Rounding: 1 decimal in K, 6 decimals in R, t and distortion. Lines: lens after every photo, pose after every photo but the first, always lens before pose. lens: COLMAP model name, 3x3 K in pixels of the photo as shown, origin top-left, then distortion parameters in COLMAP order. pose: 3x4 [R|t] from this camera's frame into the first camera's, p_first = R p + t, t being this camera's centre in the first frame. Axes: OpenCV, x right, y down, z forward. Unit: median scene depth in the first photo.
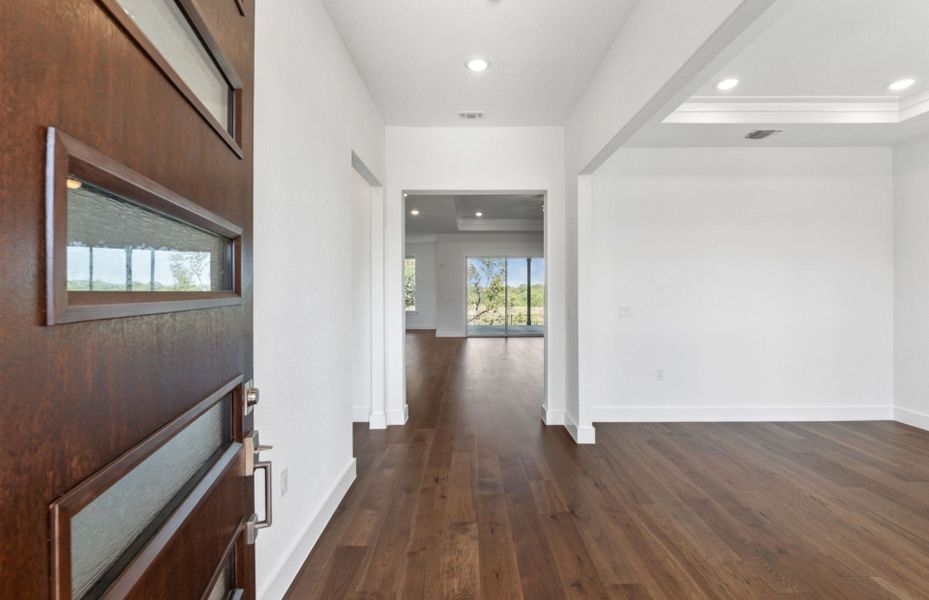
lens RADIAL K [[390.4, 0, 464.2], [0, 390.4, 294.5], [0, 0, 1]] dist [-0.001020, 0.000511]
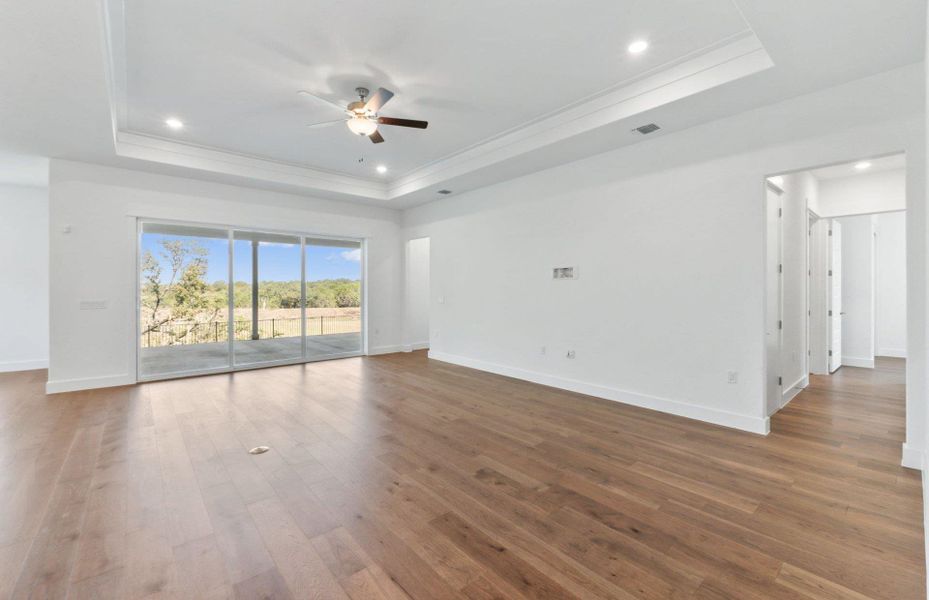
lens RADIAL K [[390.4, 0, 465.9], [0, 390.4, 293.3], [0, 0, 1]] dist [-0.001020, 0.000511]
pose [[0.755756, 0.001748, 0.654851, -0.001429], [-0.001701, 0.999998, -0.000706, -0.001992], [-0.654851, -0.000580, 0.755758, 0.174301]]
